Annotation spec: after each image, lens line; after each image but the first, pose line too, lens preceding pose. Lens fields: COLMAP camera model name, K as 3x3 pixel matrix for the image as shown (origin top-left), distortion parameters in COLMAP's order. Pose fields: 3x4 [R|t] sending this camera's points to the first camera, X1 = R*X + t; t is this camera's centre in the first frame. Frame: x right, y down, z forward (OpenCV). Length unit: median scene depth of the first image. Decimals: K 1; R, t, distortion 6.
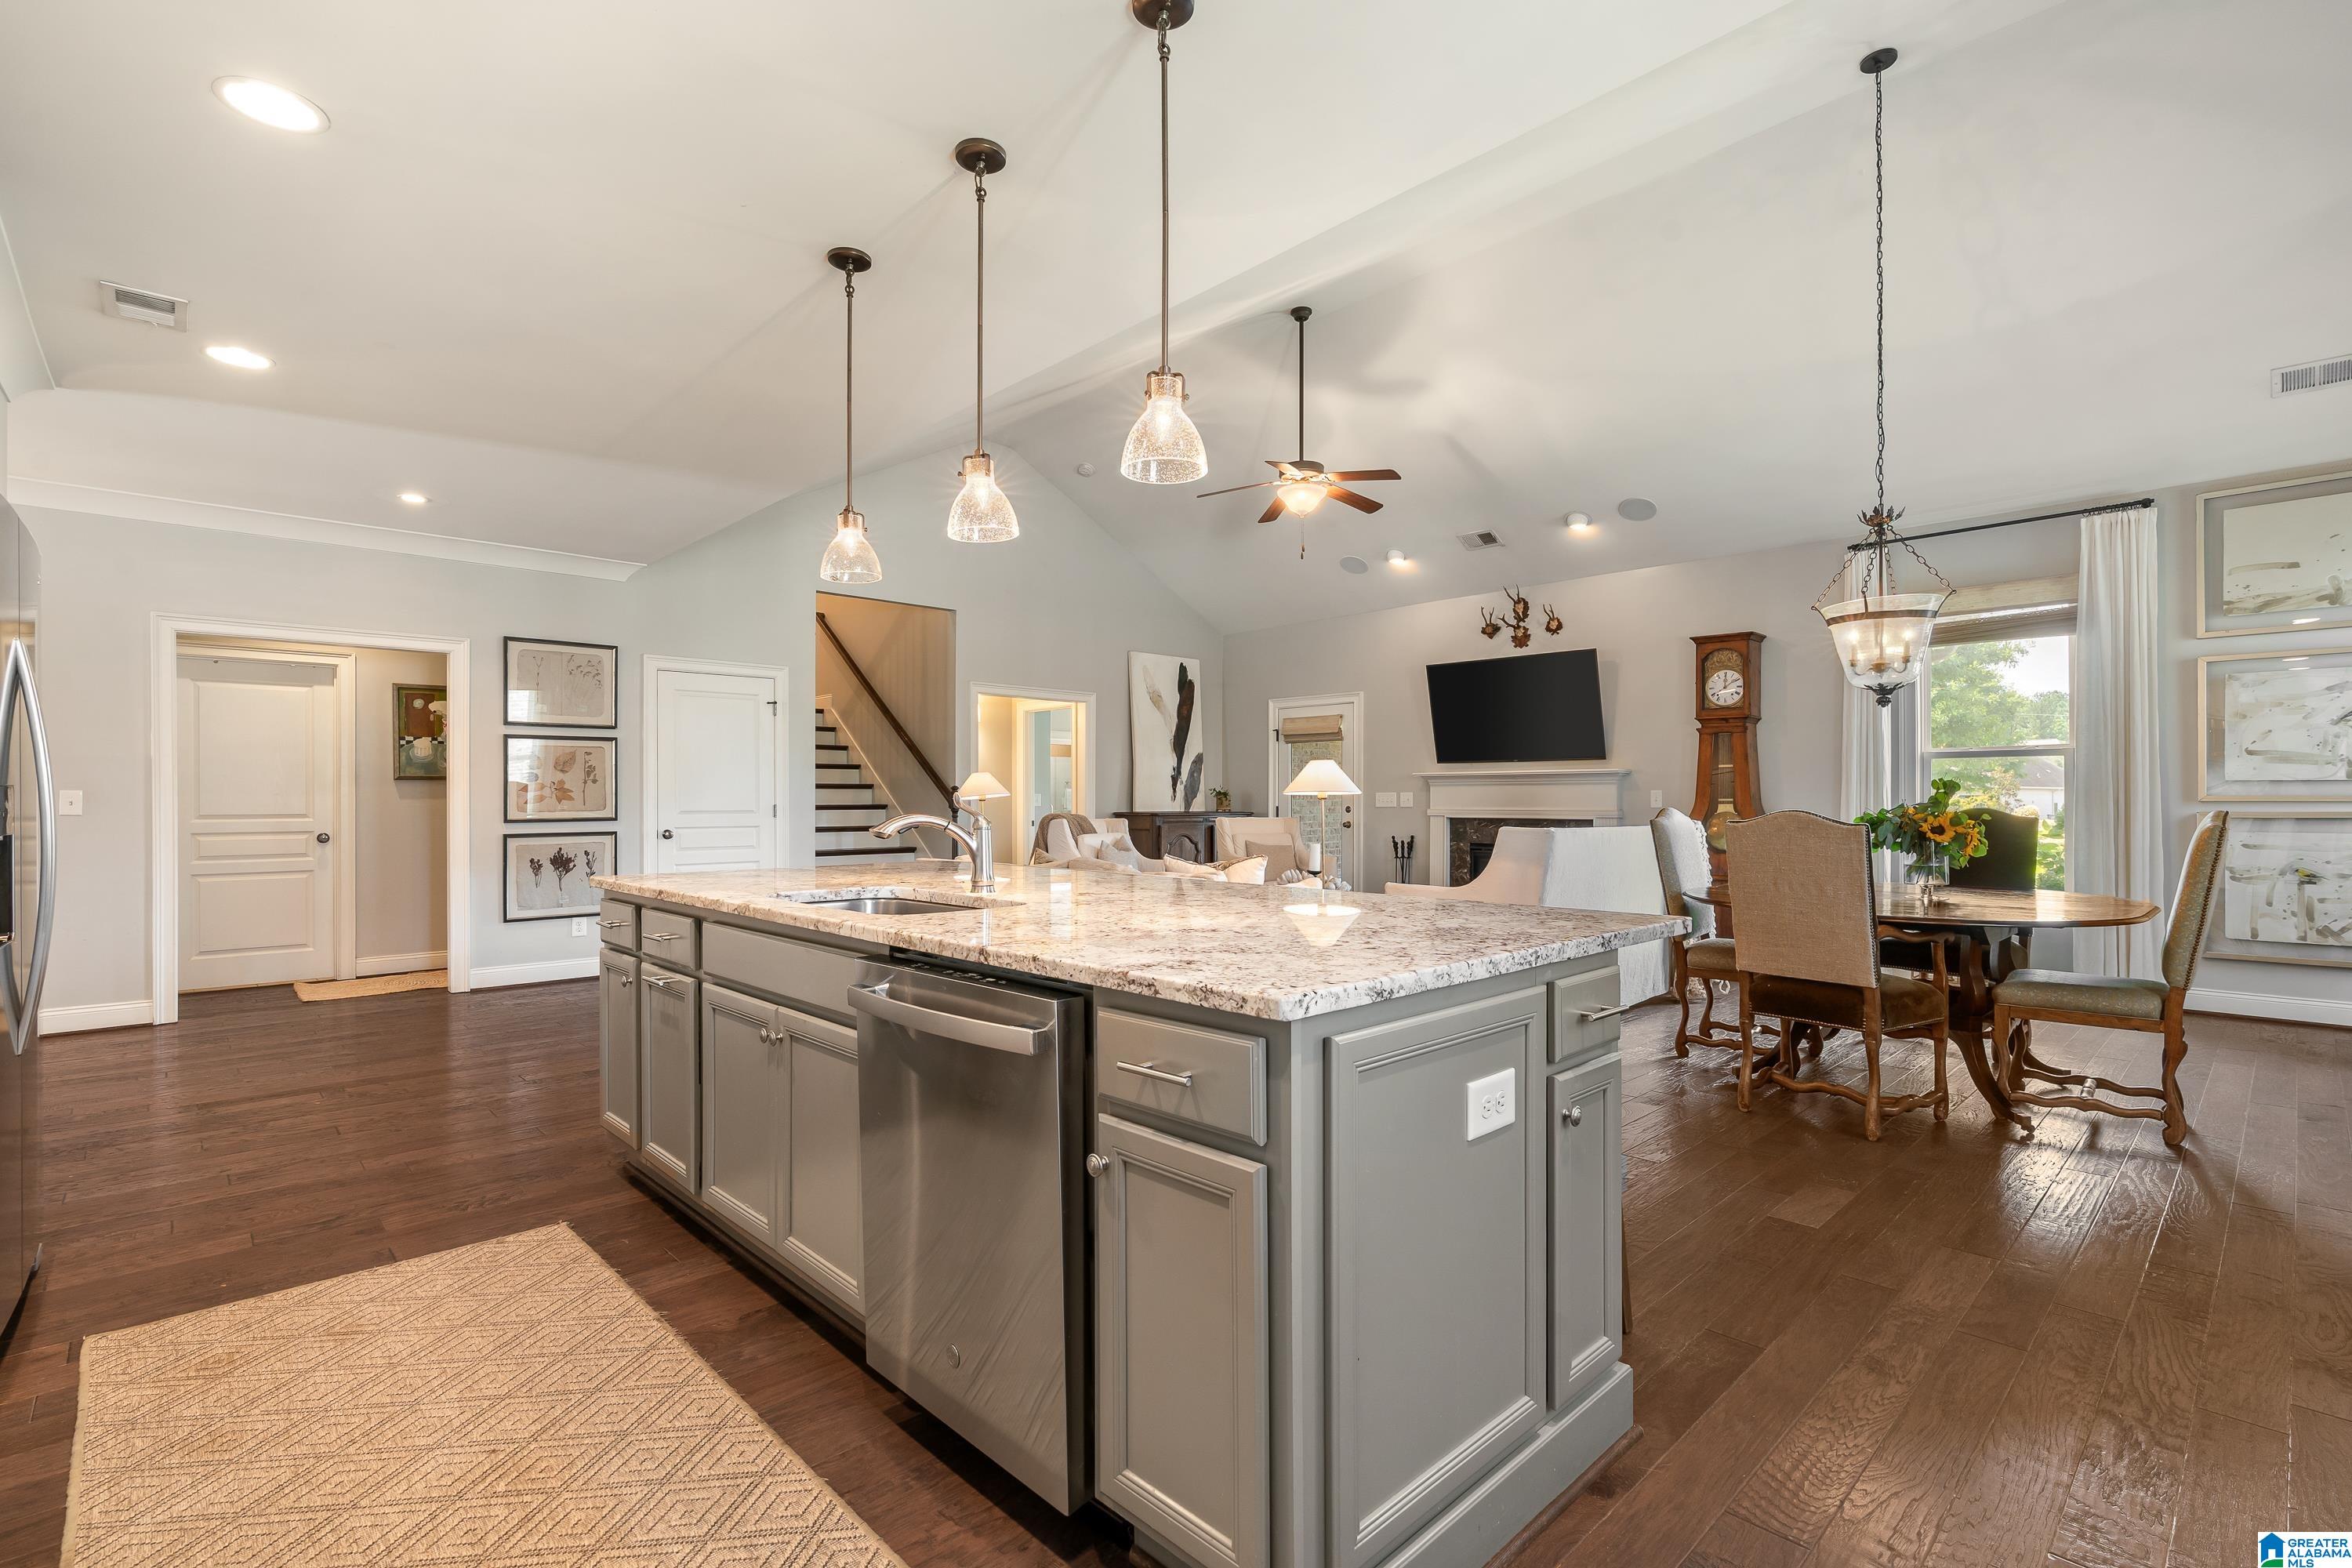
lens RADIAL K [[1079.1, 0, 1180.2], [0, 1079.1, 792.0], [0, 0, 1]] dist [0.000613, -0.000017]
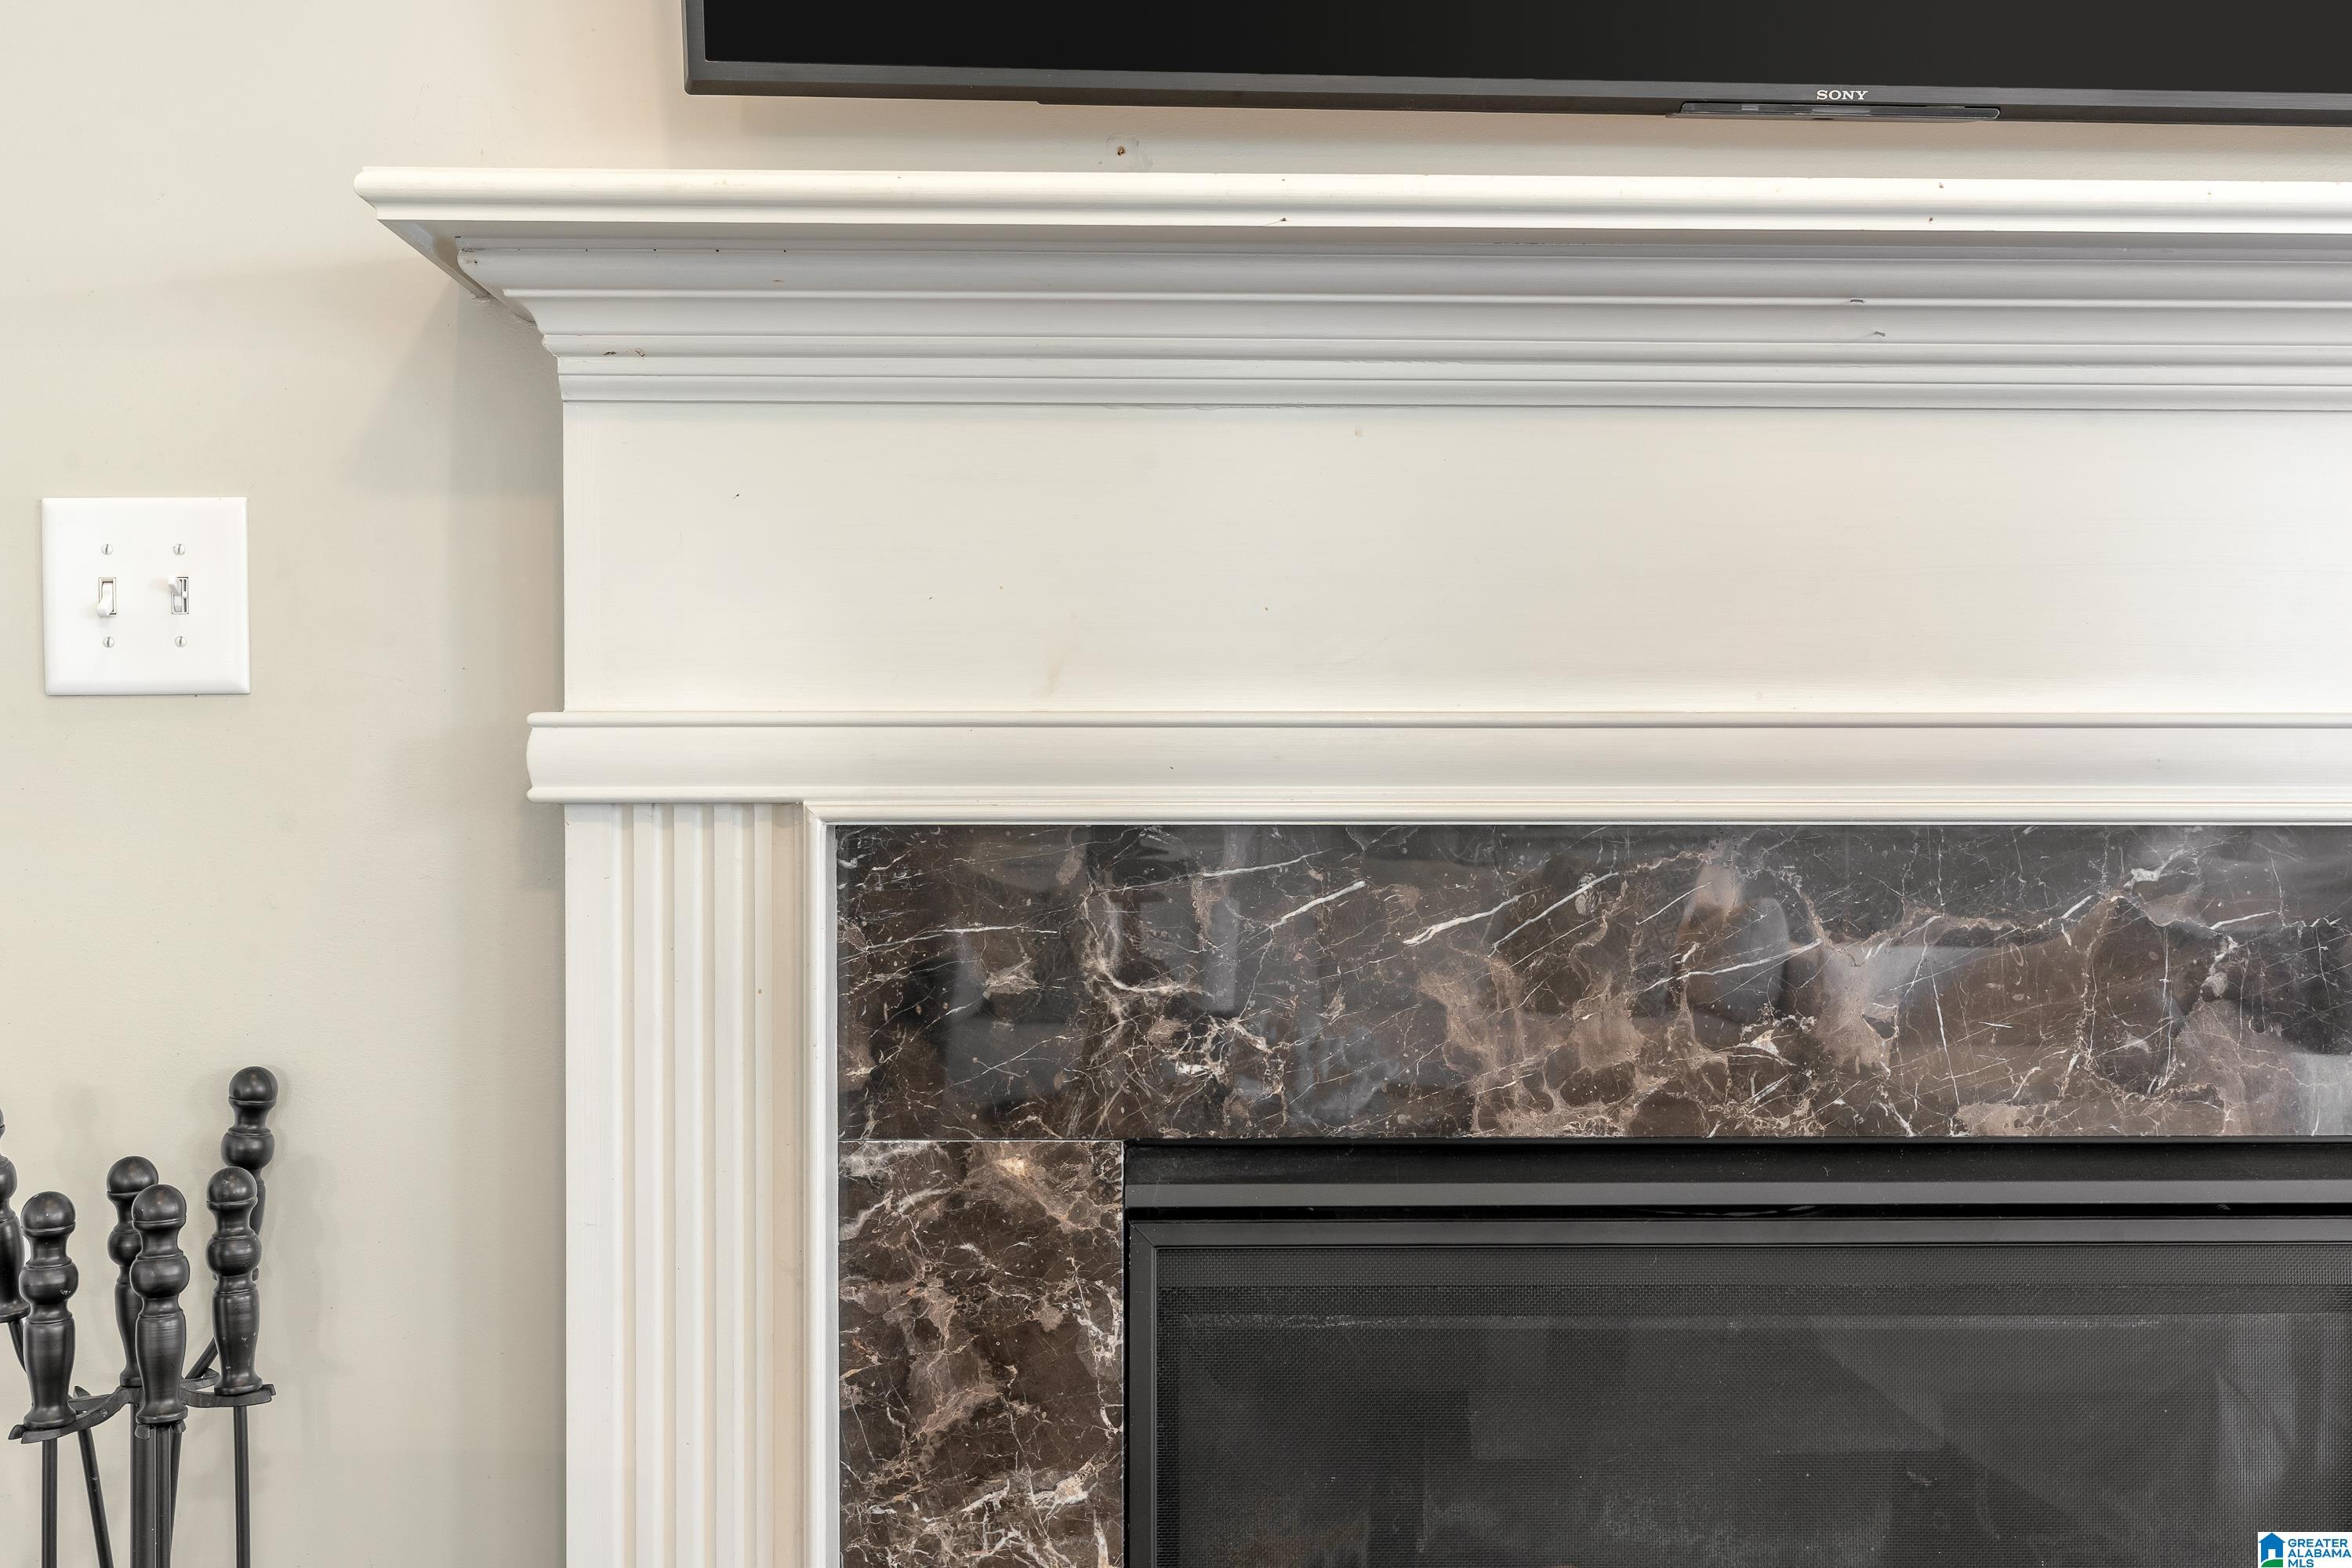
lens RADIAL K [[2310.6, 0, 1175.8], [0, 2310.6, 774.9], [0, 0, 1]] dist [0.020810, 0.000000]
pose [[0.656836, -0.012219, 0.753934, 0.132880], [-0.006747, 0.999733, 0.022080, 0.015566], [-0.754003, -0.019590, 0.656579, 0.825327]]
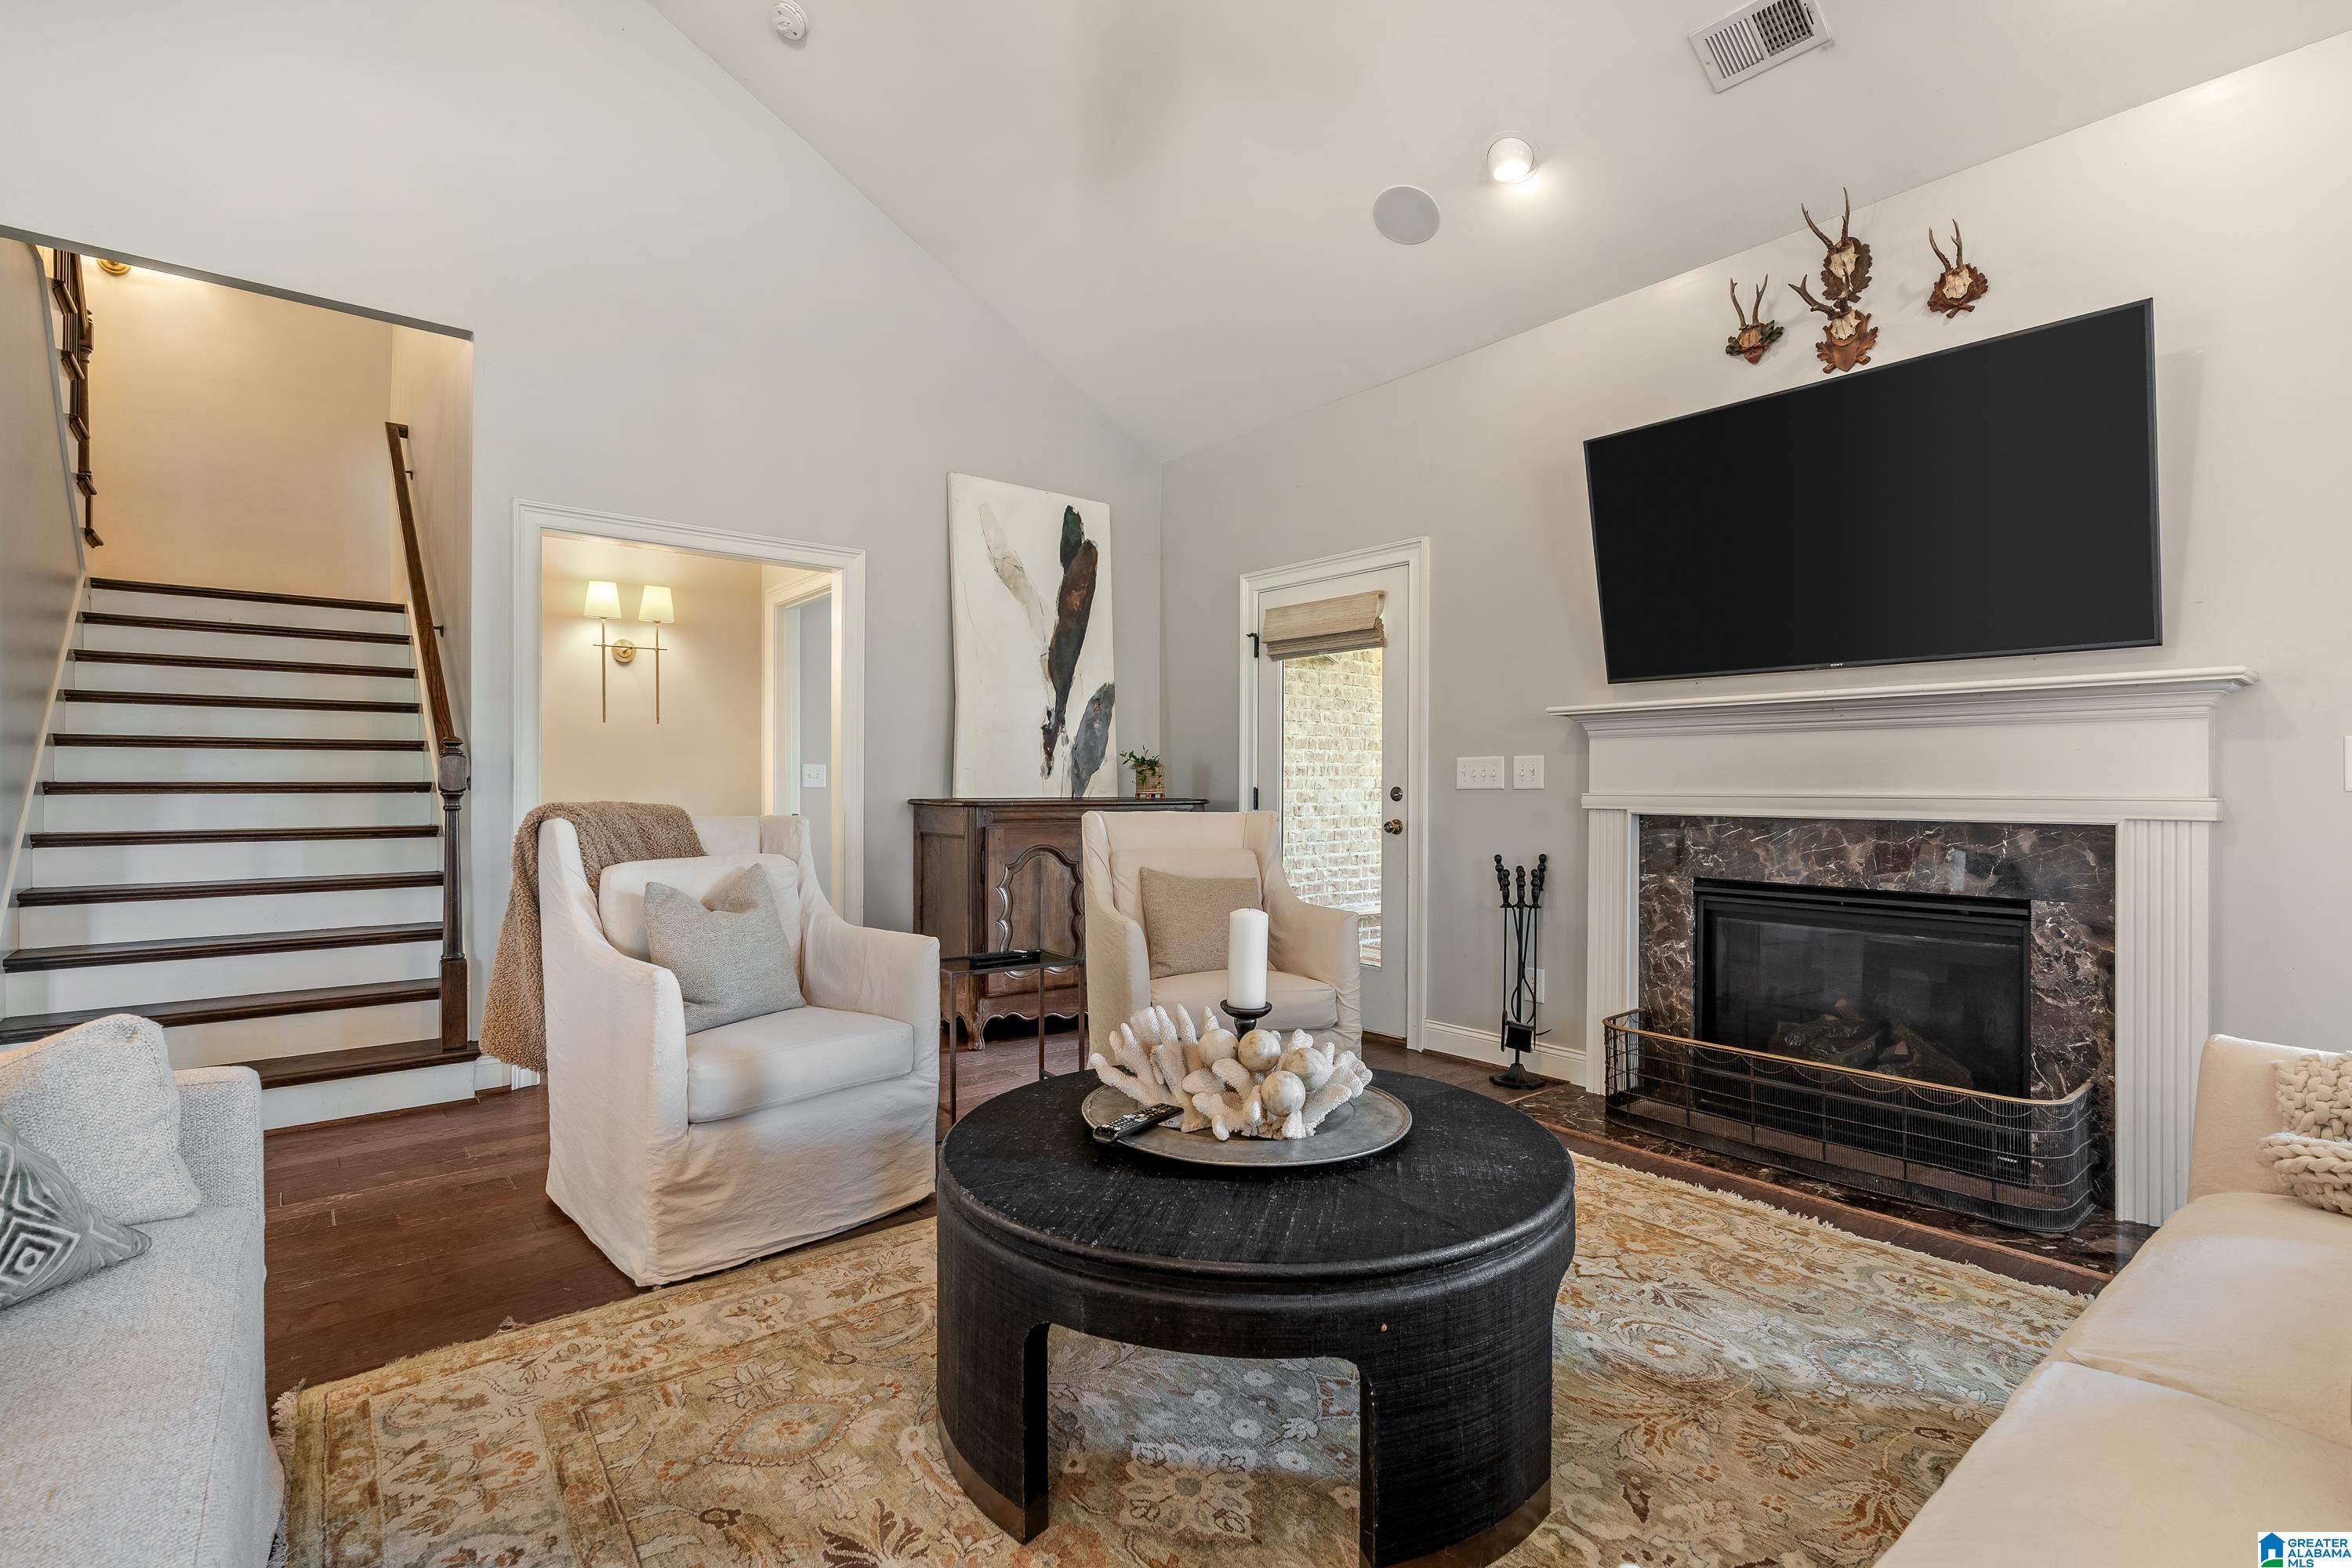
lens RADIAL K [[1079.1, 0, 1170.9], [0, 1079.1, 789.9], [0, 0, 1]] dist [0.000613, -0.000017]
pose [[0.996848, 0.000509, -0.079330, 0.098252], [0.000408, 0.999933, 0.011552, 0.009207], [0.079330, -0.011548, 0.996781, 0.543048]]
